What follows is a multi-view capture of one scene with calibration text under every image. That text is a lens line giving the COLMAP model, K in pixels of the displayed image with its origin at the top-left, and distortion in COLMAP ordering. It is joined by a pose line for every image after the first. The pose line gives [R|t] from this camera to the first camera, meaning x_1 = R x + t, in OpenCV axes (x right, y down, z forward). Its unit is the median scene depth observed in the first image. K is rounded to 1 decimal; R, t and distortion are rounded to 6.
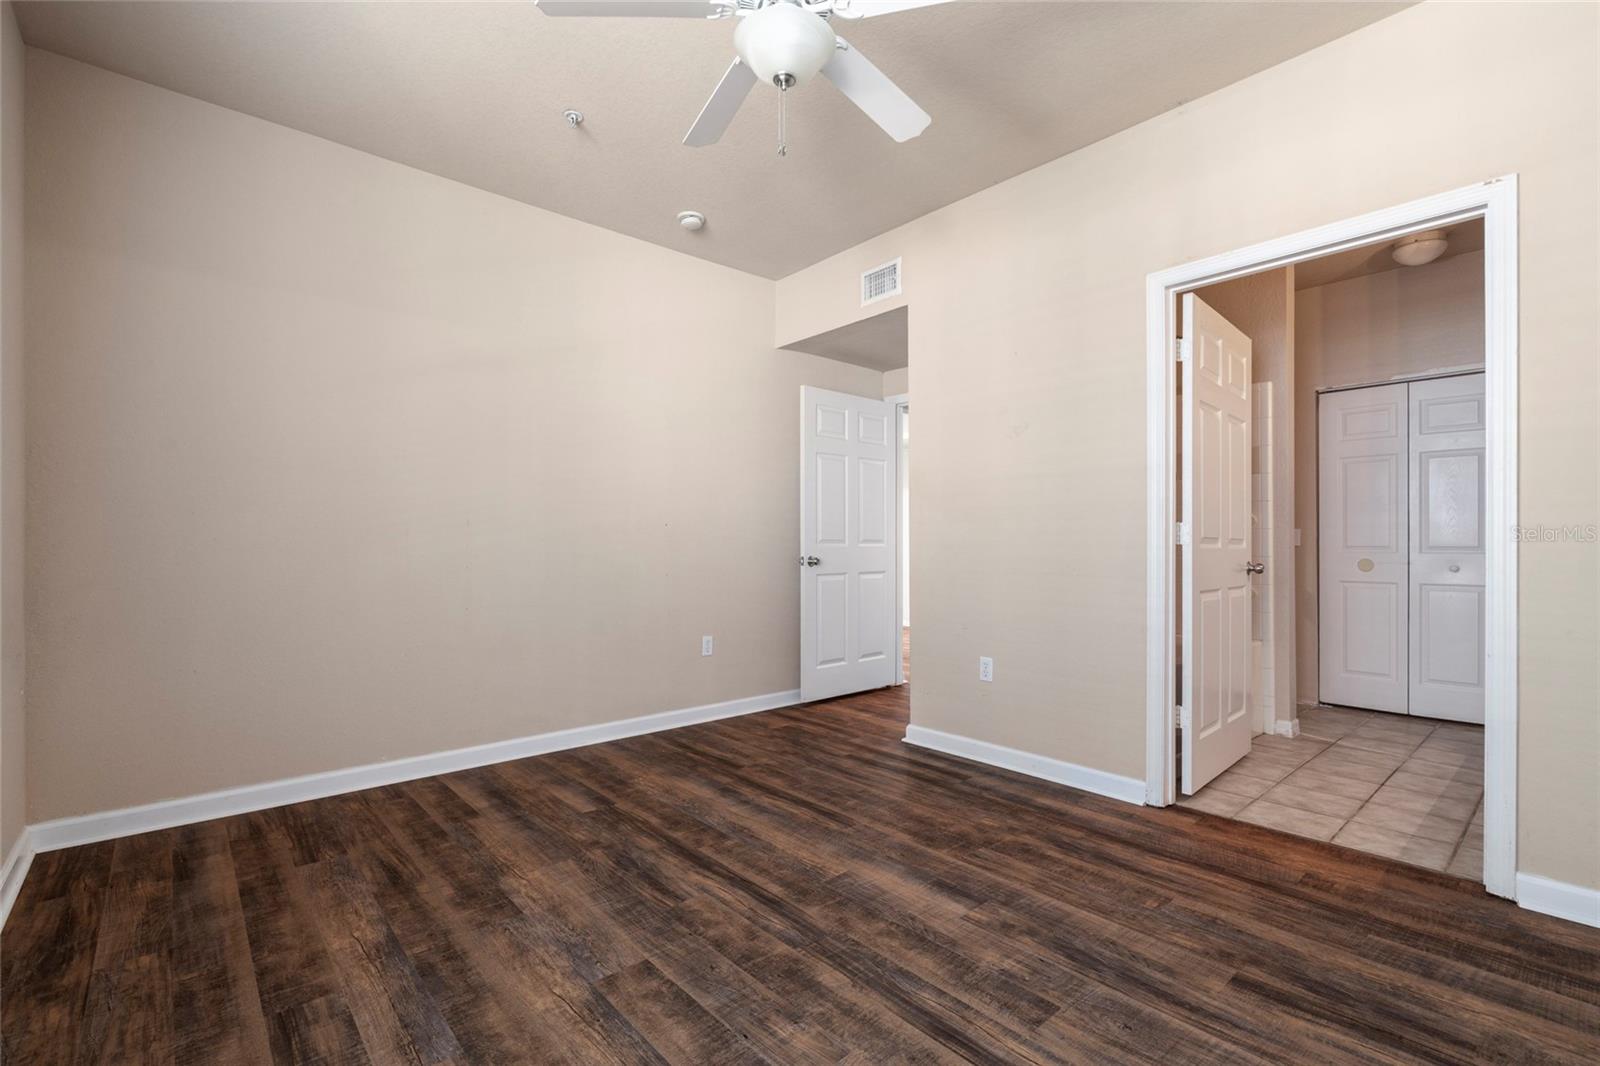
lens RADIAL K [[716.2, 0, 800.0], [0, 716.2, 533.0], [0, 0, 1]] dist [-0.000702, -0.000076]
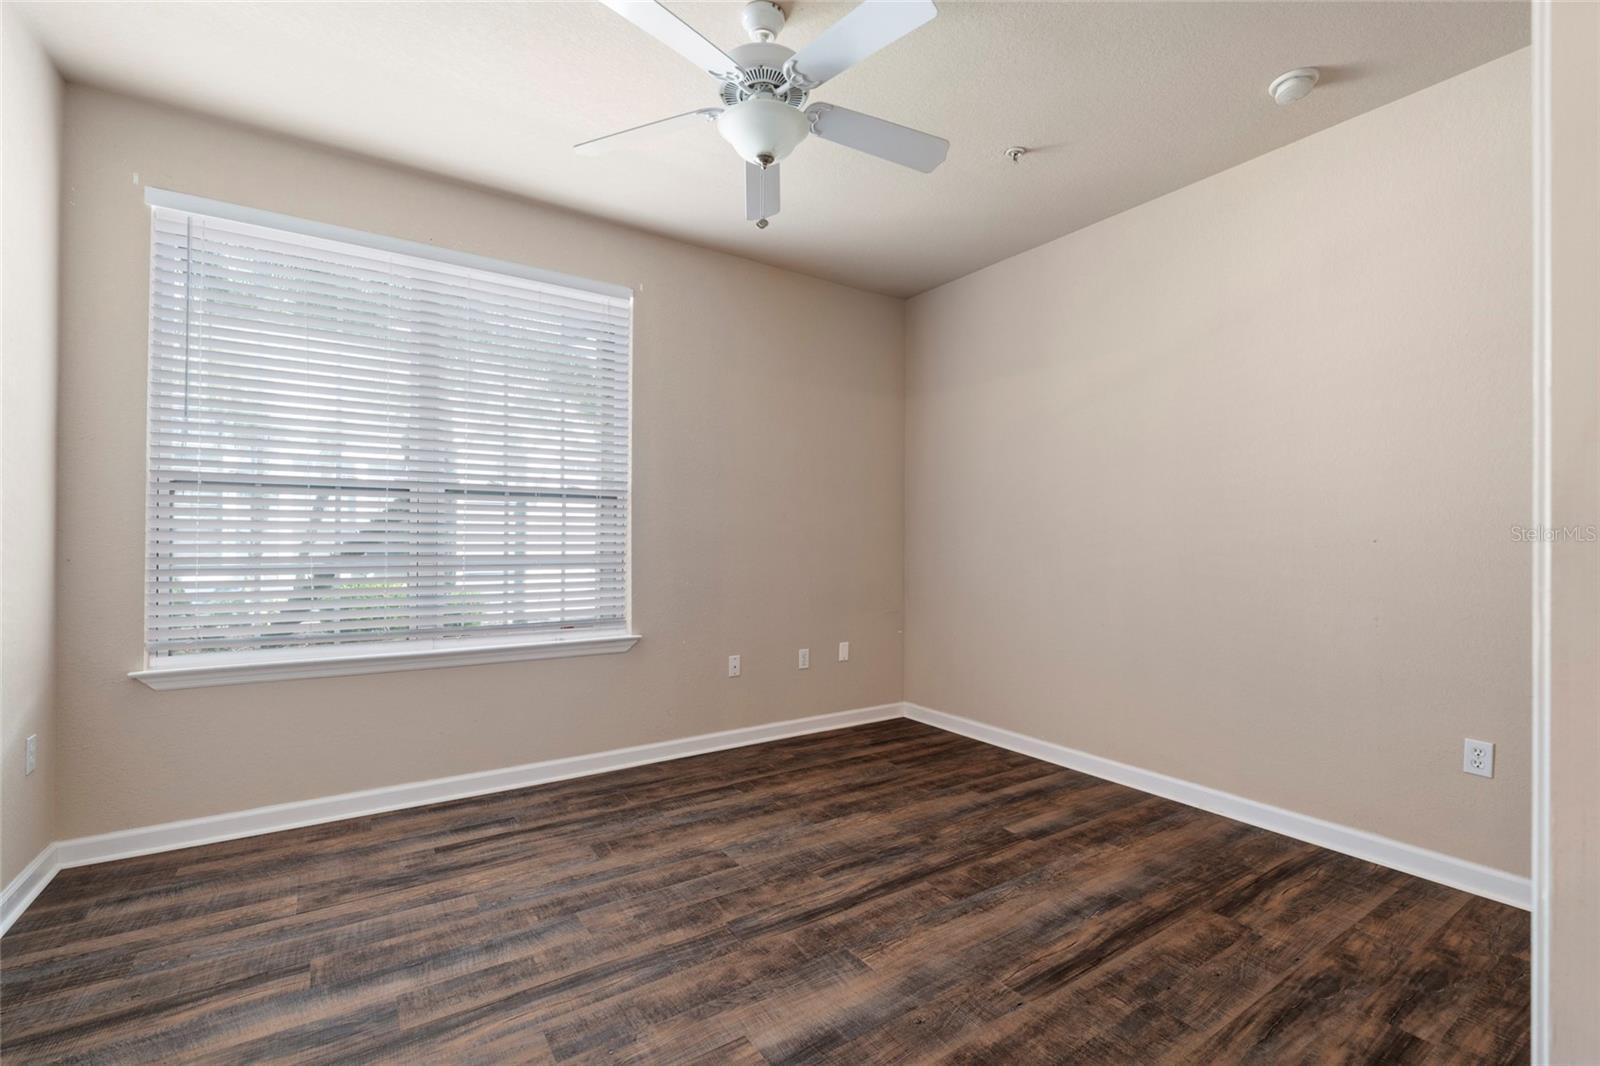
lens RADIAL K [[699.1, 0, 800.0], [0, 699.1, 533.0], [0, 0, 1]] dist [-0.001260, -0.000273]
pose [[-0.136035, -0.012418, -0.990626, 0.915264], [0.012058, 0.999827, -0.014189, -0.028756], [0.990631, -0.013875, -0.135862, 1.057193]]
